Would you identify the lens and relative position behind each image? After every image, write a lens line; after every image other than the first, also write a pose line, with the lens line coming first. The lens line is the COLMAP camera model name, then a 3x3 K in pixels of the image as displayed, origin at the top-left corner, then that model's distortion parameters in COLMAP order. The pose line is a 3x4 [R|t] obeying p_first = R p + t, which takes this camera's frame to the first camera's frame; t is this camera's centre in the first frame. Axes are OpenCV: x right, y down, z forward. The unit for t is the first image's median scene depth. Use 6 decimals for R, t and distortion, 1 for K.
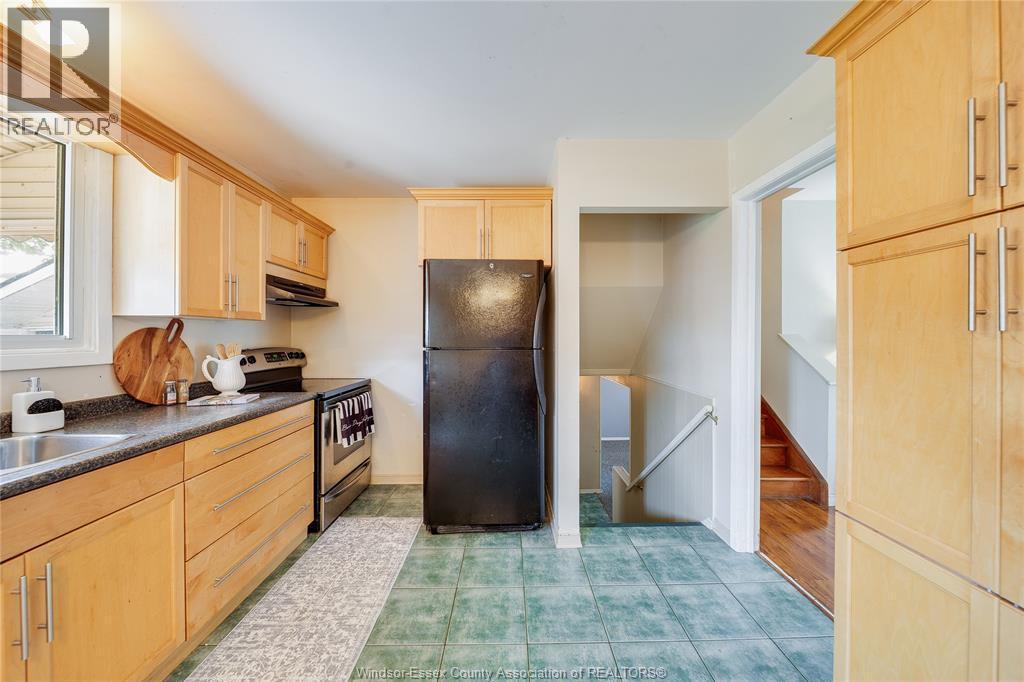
lens RADIAL K [[362.3, 0, 513.8], [0, 362.3, 335.8], [0, 0, 1]] dist [-0.005411, -0.001205]
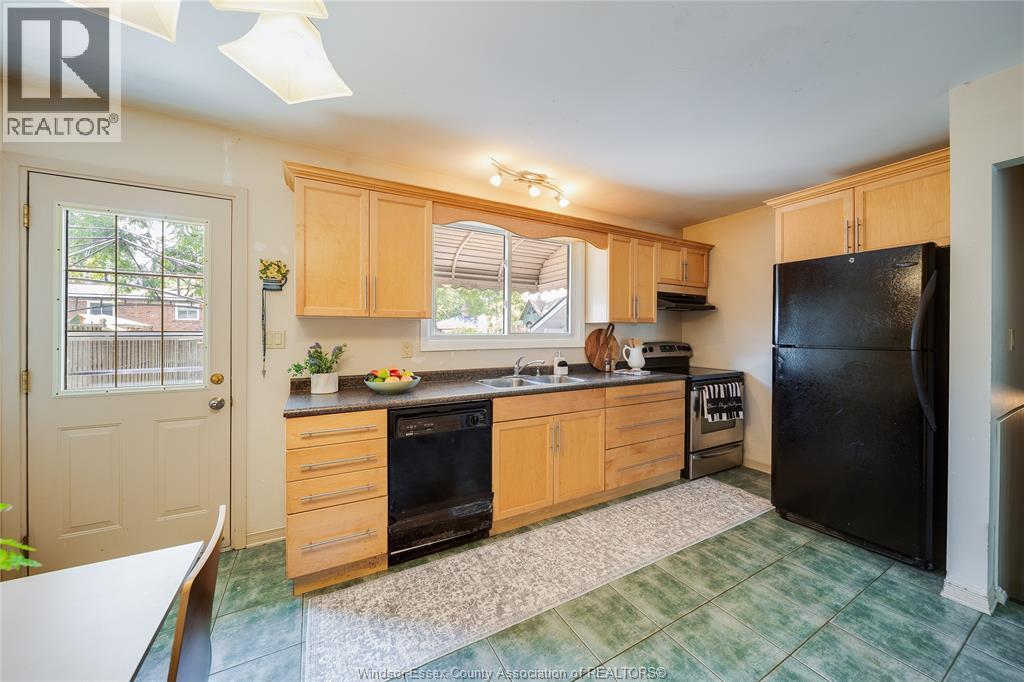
lens RADIAL K [[362.3, 0, 519.5], [0, 362.3, 334.3], [0, 0, 1]] dist [-0.005411, -0.001205]
pose [[0.482639, 0.006177, -0.875798, 0.361959], [-0.003913, 0.999980, 0.004897, -0.001100], [0.875811, 0.001064, 0.482654, -0.221568]]
